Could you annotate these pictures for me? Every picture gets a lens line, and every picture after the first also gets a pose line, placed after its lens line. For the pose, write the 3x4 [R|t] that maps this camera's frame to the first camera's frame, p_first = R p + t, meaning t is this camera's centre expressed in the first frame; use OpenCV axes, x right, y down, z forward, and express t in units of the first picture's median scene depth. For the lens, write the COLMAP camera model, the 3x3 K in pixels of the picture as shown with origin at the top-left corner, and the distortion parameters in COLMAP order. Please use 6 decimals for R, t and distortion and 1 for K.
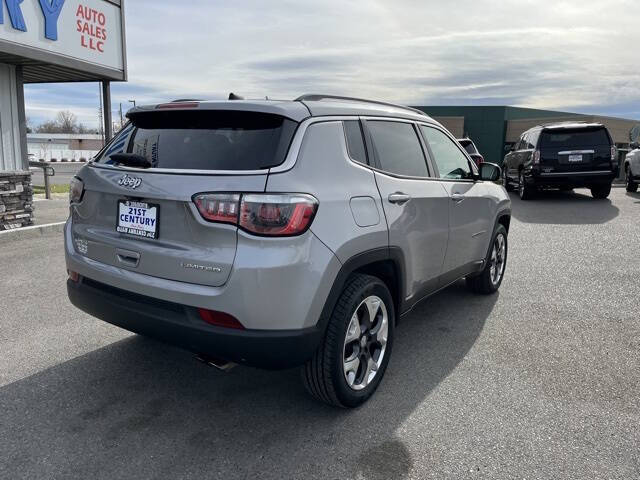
lens RADIAL K [[483.8, 0, 316.4], [0, 483.8, 236.1], [0, 0, 1]] dist [0.076054, -0.103550]
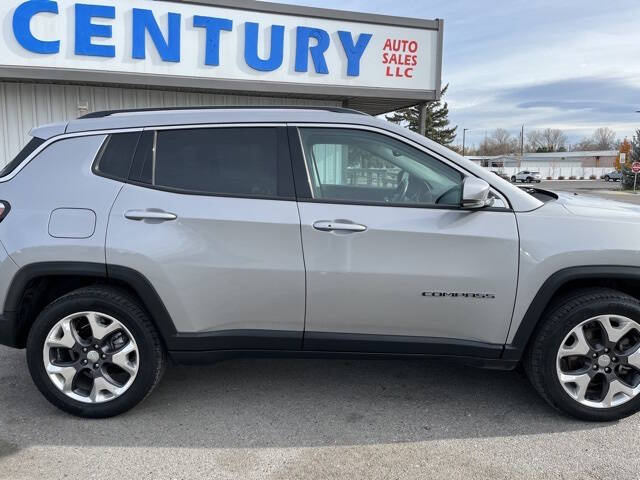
lens RADIAL K [[483.8, 0, 316.4], [0, 483.8, 236.1], [0, 0, 1]] dist [0.076054, -0.103550]
pose [[0.551616, 0.100103, -0.828070, 0.398290], [-0.129641, 0.990997, 0.033438, -0.040424], [0.823962, 0.088907, 0.559627, 0.276035]]
